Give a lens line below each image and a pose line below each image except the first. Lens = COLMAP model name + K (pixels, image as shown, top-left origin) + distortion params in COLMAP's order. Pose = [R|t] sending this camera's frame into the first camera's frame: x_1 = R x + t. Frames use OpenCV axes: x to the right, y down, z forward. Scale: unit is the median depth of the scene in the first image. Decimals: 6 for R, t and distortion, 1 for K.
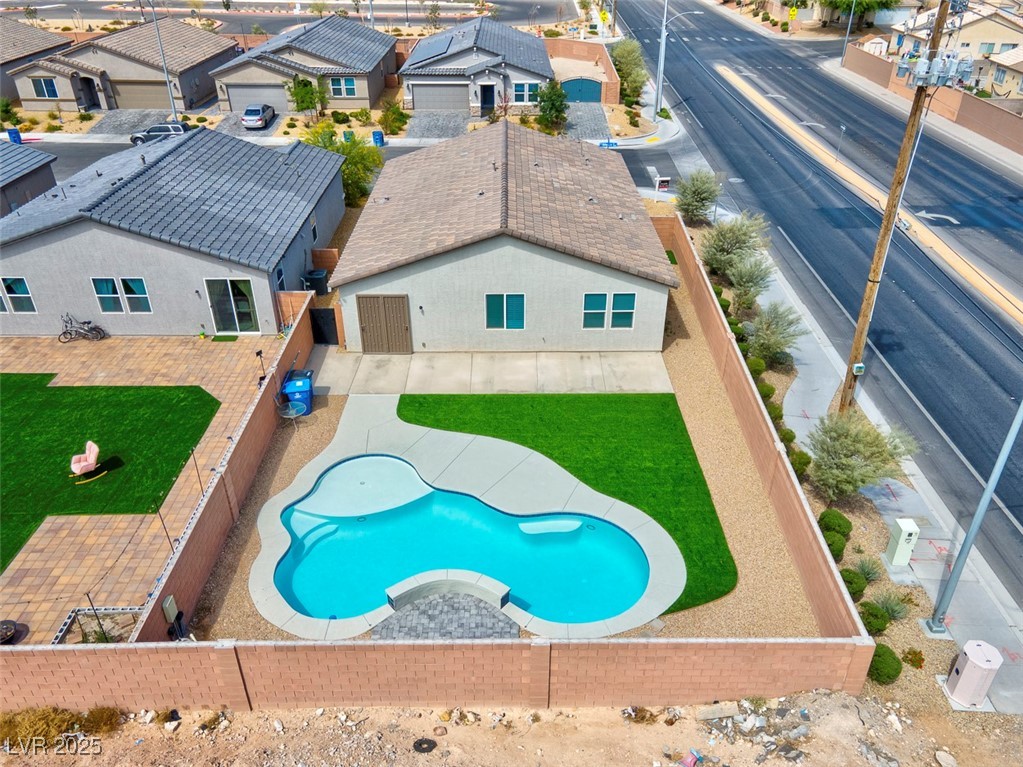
lens RADIAL K [[791.7, 0, 510.9], [0, 791.7, 399.3], [0, 0, 1]] dist [0.041021, 0.009273]
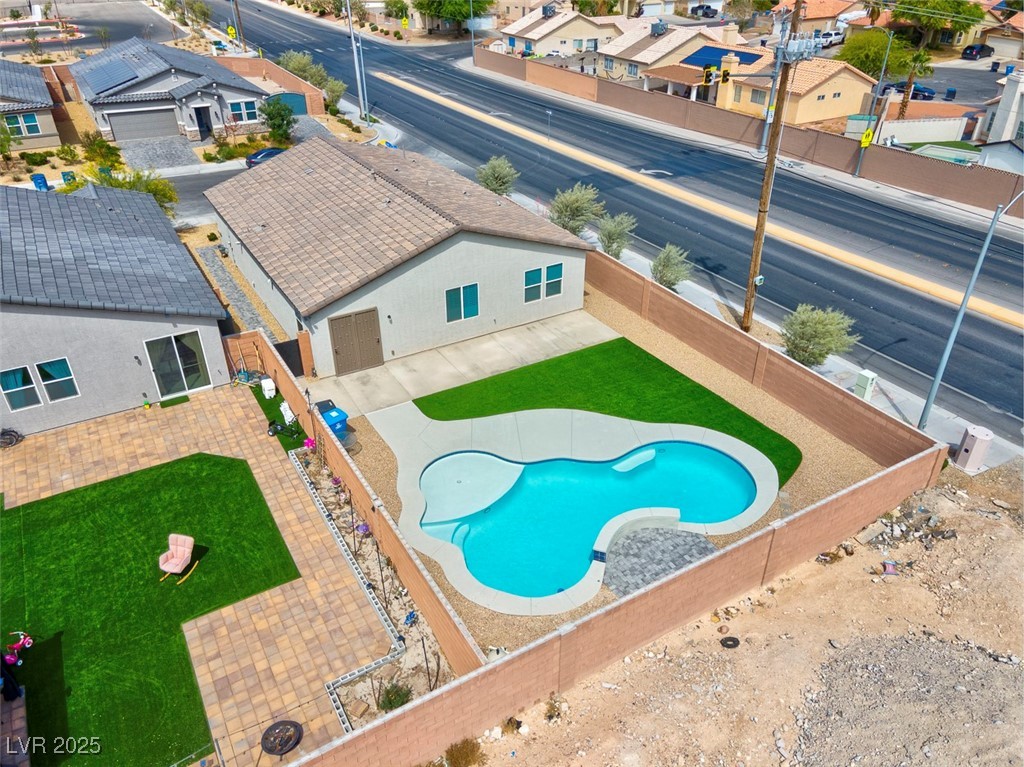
lens RADIAL K [[751.6, 0, 512.0], [0, 751.6, 383.5], [0, 0, 1]] dist [0.050692, -0.001765]
pose [[0.862152, -0.262444, 0.433378, -0.416116], [0.266872, 0.962336, 0.051860, -0.040280], [-0.430666, 0.070945, 0.899719, 0.059920]]
